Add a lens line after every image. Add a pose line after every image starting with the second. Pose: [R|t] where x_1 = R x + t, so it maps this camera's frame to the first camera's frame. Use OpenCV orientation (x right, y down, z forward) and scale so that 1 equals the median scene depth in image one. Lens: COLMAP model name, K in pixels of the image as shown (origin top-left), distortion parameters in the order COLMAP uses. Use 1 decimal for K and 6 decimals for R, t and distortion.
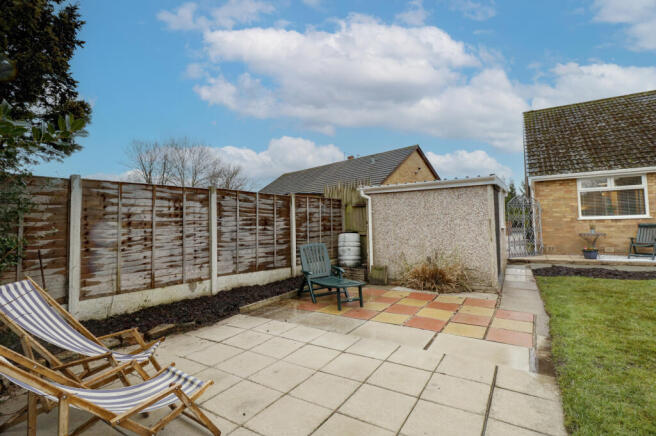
lens RADIAL K [[313.7, 0, 328.1], [0, 313.7, 211.9], [0, 0, 1]] dist [-0.001138, -0.011160]
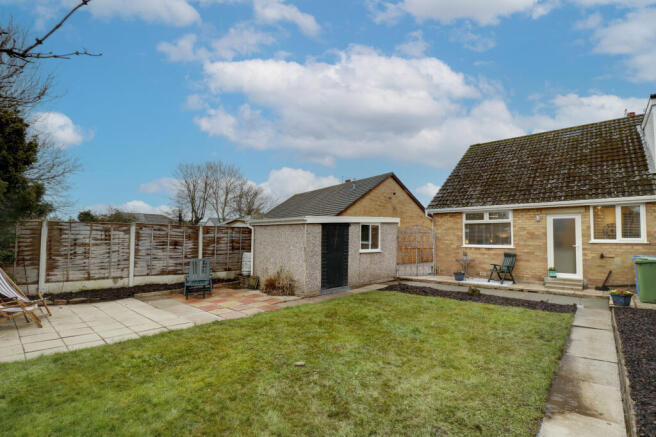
lens RADIAL K [[313.7, 0, 329.8], [0, 313.7, 220.9], [0, 0, 1]] dist [-0.001138, -0.011160]
pose [[0.985126, 0.019518, -0.170720, 0.835761], [-0.021760, 0.999700, -0.011271, -0.080790], [0.170449, 0.014818, 0.985255, -0.406071]]
